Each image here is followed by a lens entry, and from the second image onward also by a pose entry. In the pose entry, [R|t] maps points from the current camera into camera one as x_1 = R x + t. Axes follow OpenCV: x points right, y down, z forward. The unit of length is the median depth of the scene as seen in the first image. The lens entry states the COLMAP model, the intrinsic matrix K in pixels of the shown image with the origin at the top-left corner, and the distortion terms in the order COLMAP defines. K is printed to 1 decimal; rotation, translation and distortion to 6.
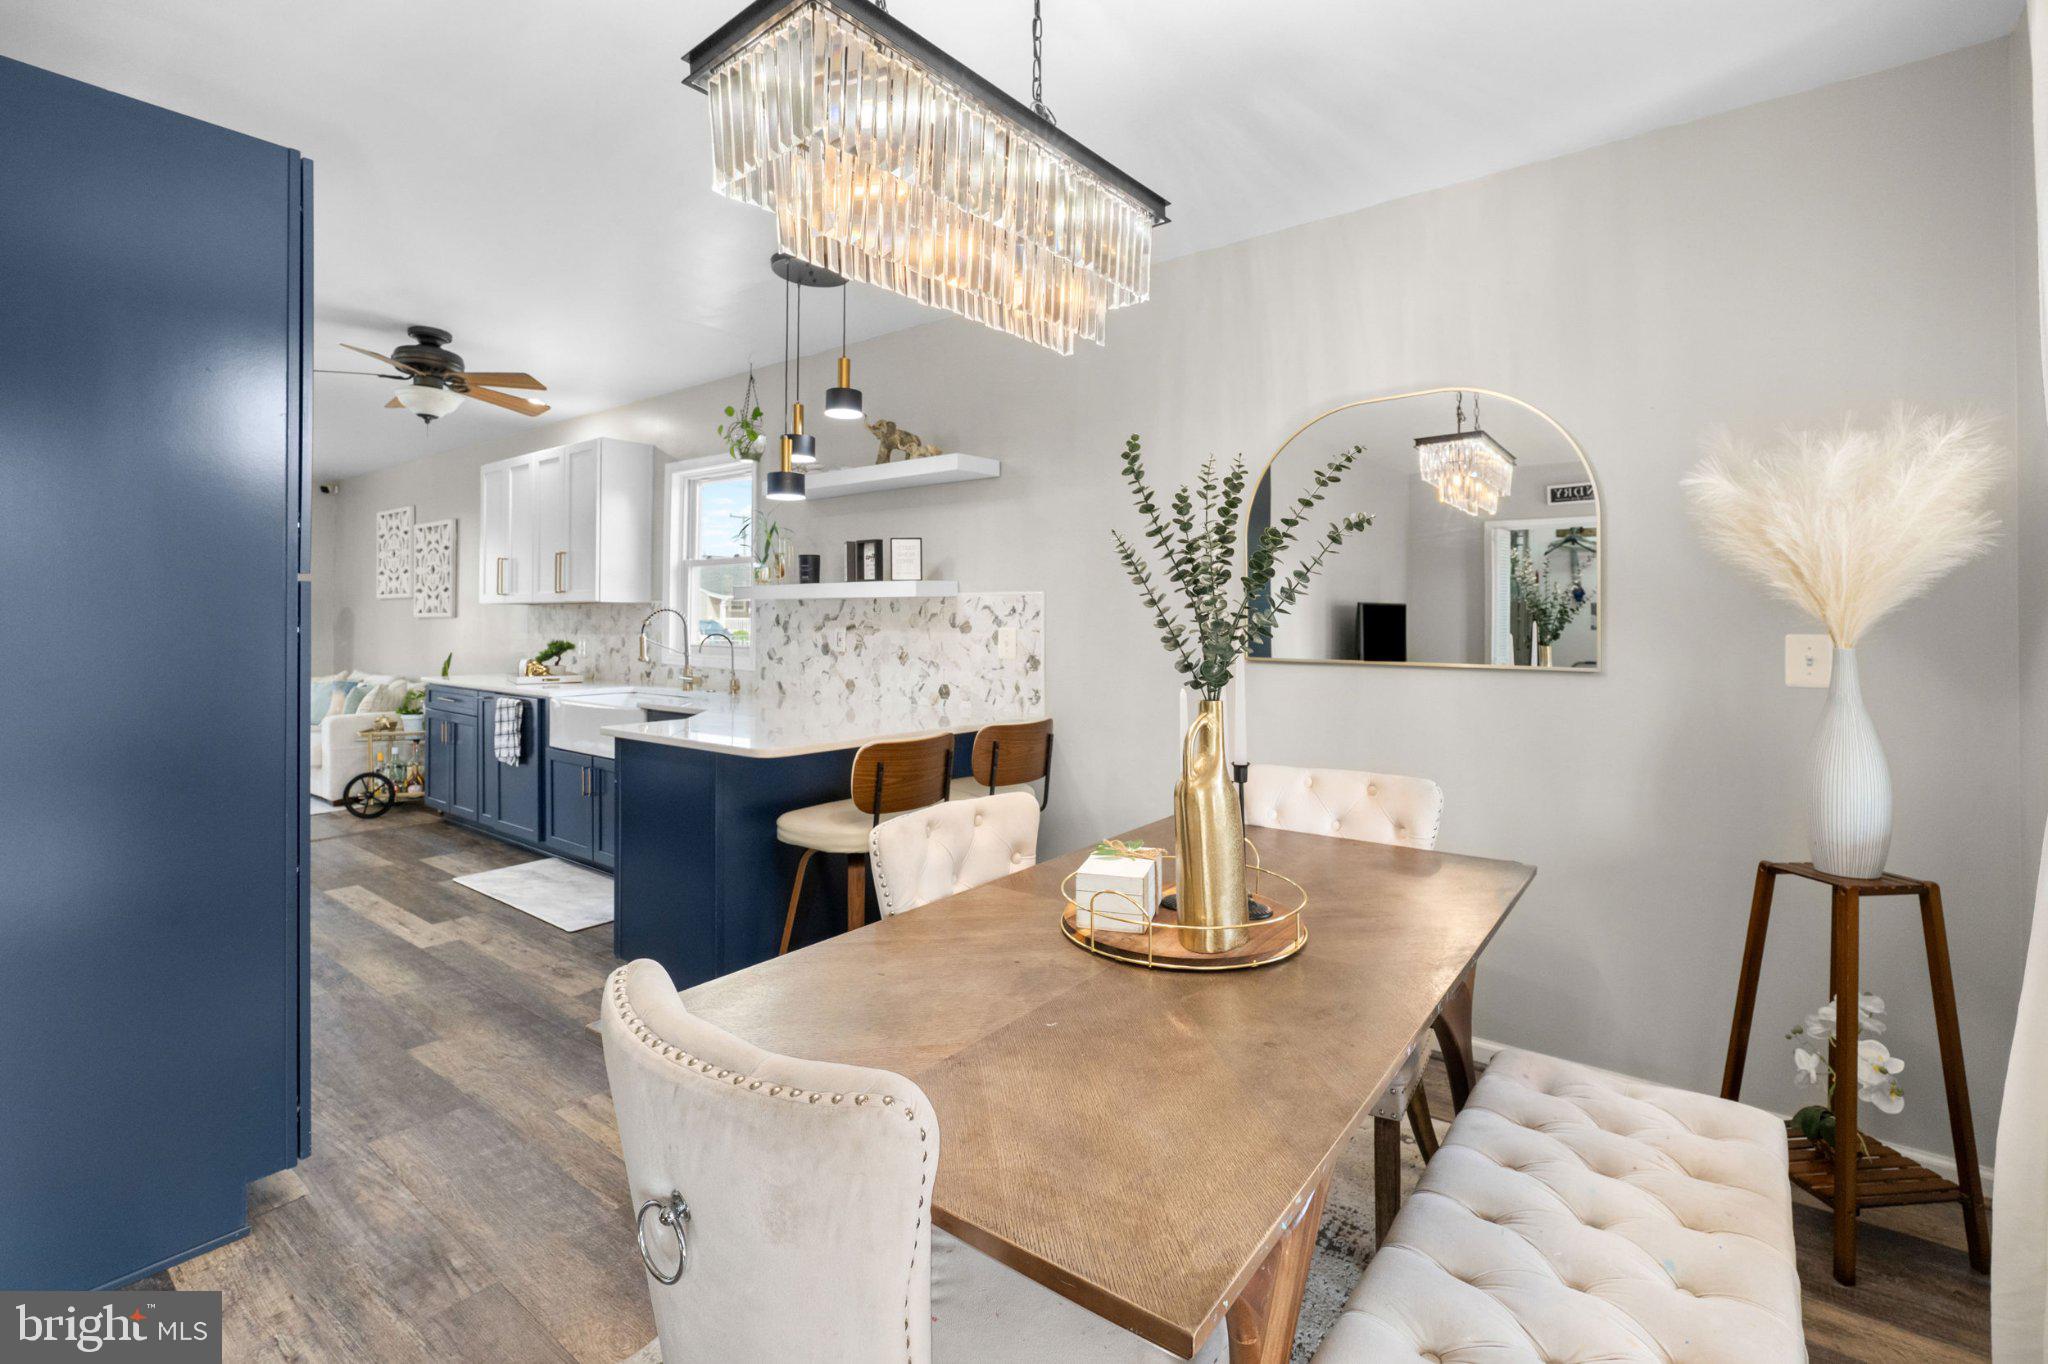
lens RADIAL K [[937.8, 0, 1038.3], [0, 937.8, 607.3], [0, 0, 1]] dist [-0.004221, -0.000374]
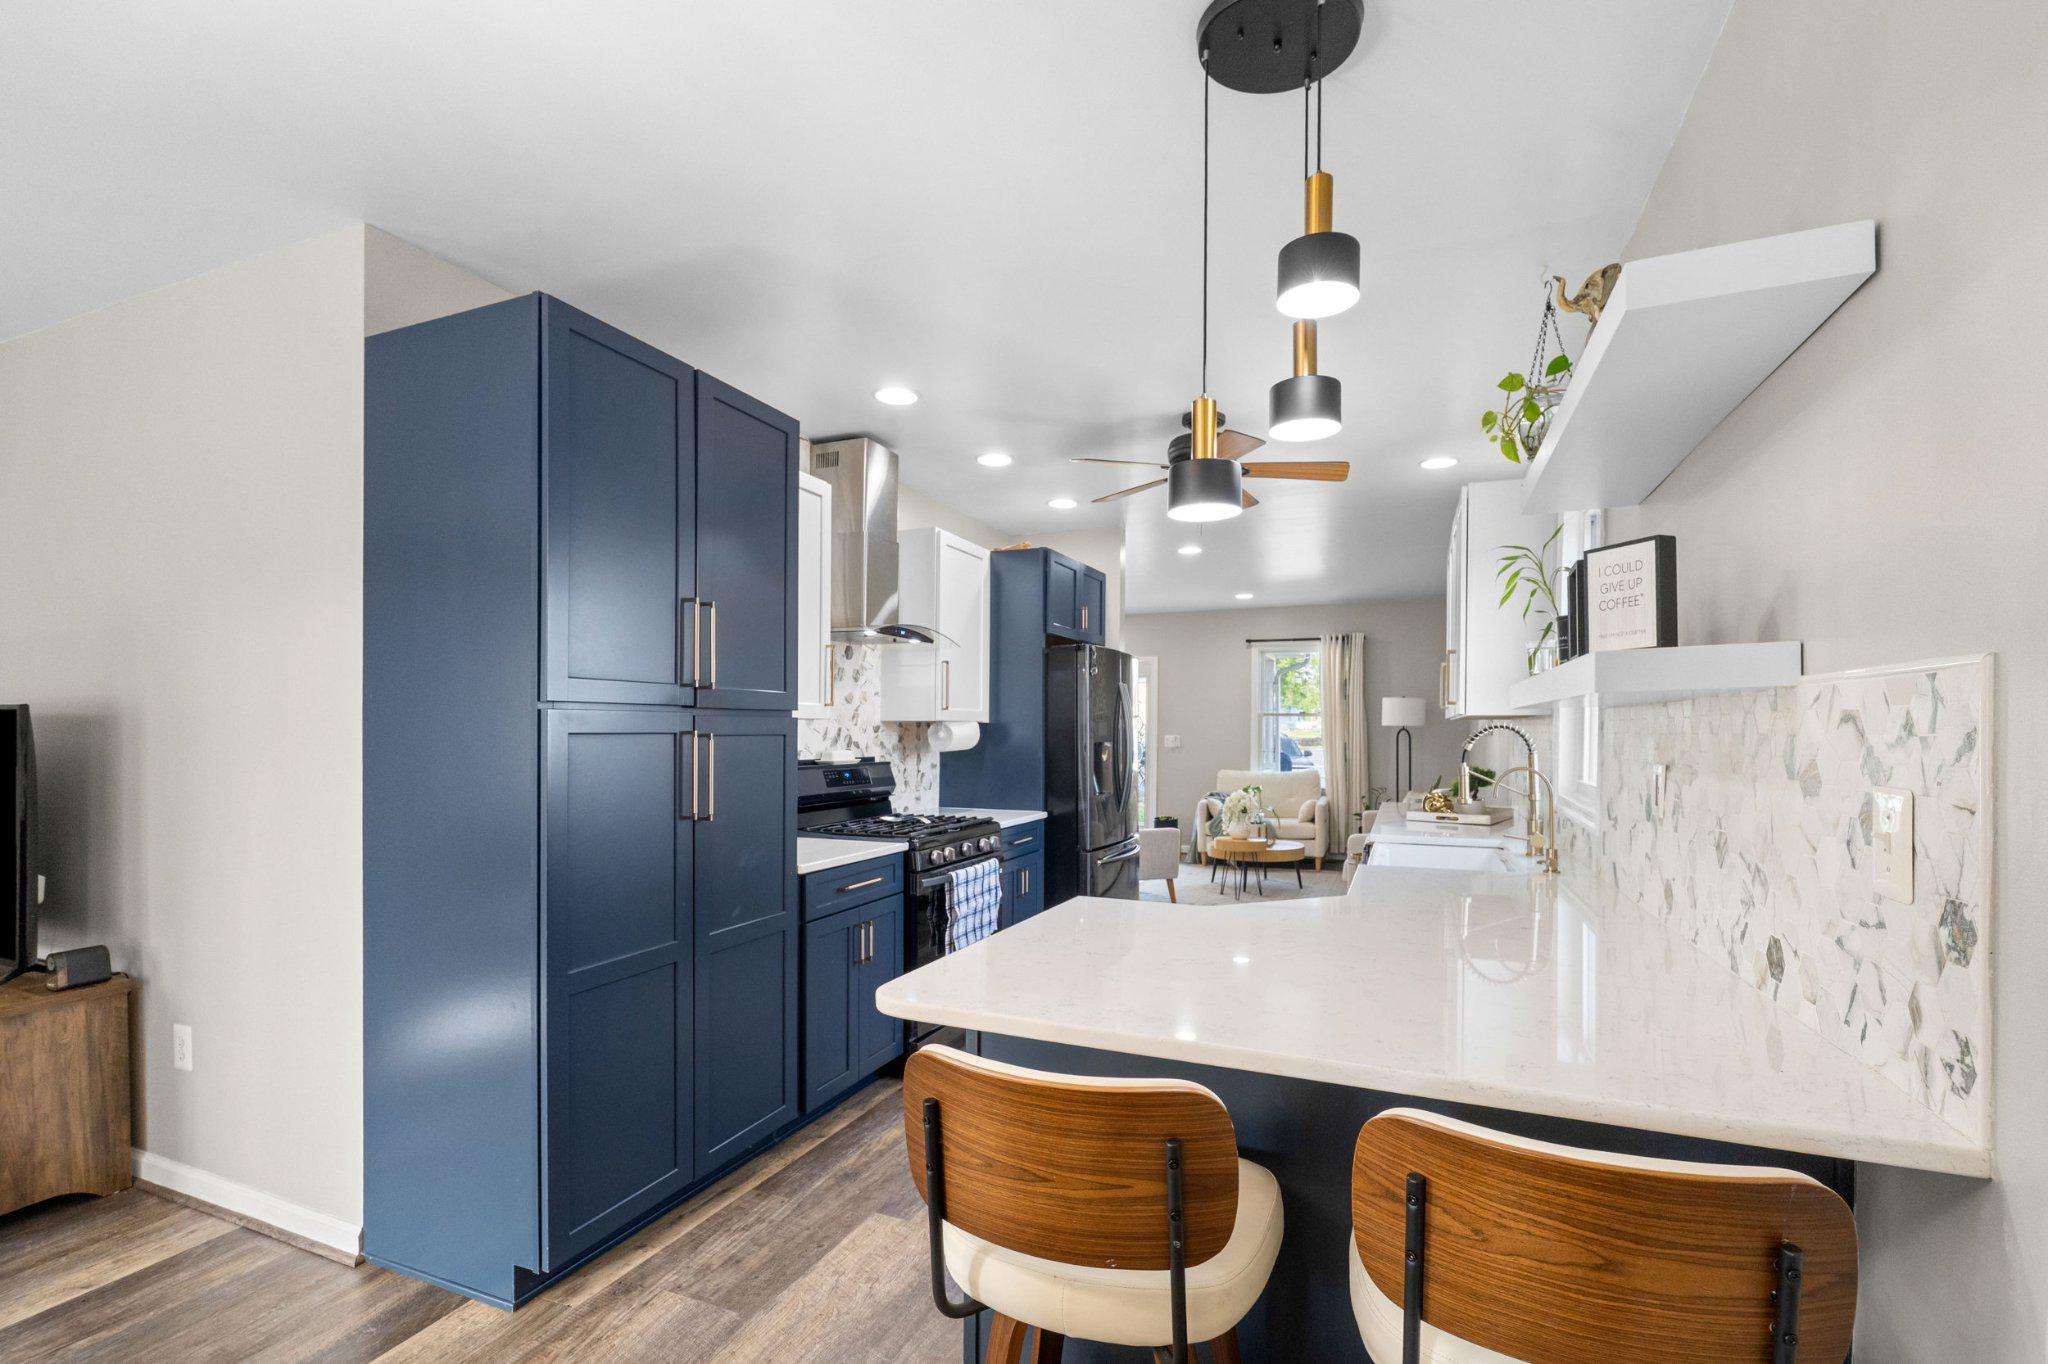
lens RADIAL K [[937.8, 0, 1006.7], [0, 937.8, 739.1], [0, 0, 1]] dist [-0.004221, -0.000374]
pose [[0.262256, 0.013630, -0.964902, 0.172543], [0.002497, 0.999887, 0.014803, 0.001793], [0.964995, -0.006291, 0.262193, 0.675601]]
